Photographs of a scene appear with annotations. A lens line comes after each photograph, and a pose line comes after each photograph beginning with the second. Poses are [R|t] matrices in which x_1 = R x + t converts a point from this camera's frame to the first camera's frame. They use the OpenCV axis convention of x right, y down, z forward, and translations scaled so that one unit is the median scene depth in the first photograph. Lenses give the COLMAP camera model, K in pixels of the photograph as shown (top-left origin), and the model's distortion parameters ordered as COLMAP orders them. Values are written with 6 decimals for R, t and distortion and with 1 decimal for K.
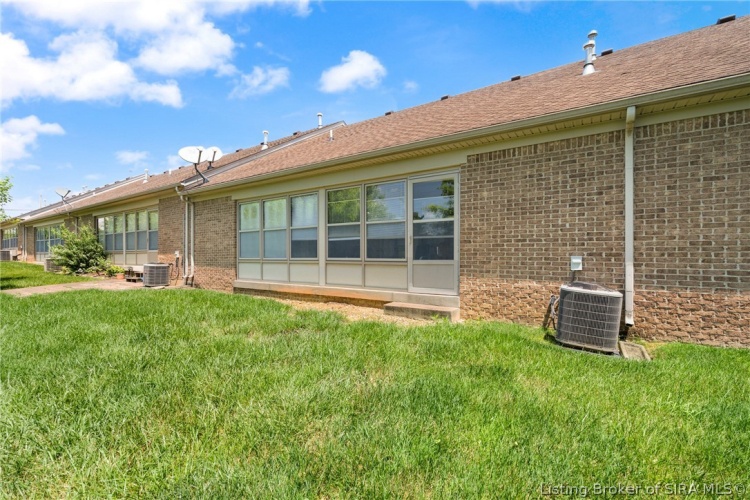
lens RADIAL K [[332.7, 0, 373.1], [0, 332.7, 251.6], [0, 0, 1]] dist [-0.002418, -0.000733]
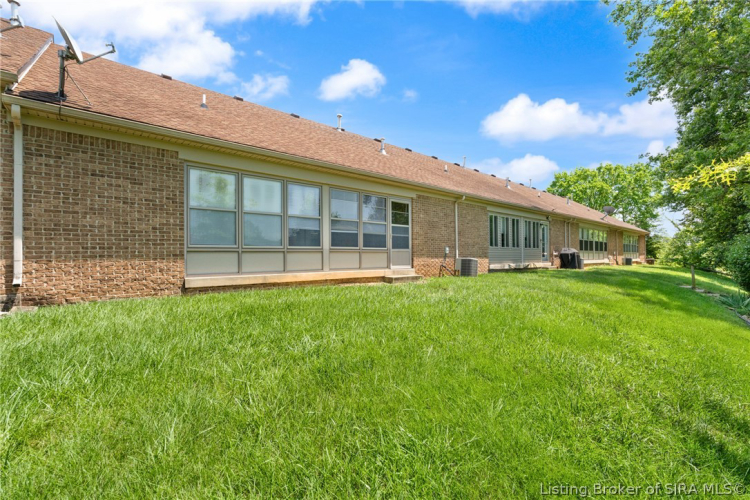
lens RADIAL K [[332.7, 0, 373.1], [0, 332.7, 251.6], [0, 0, 1]] dist [-0.002418, -0.000733]
pose [[0.254536, 0.015272, 0.966943, -1.215263], [-0.003071, 0.999883, -0.014984, 0.052940], [-0.967058, 0.000845, 0.254553, 0.569309]]
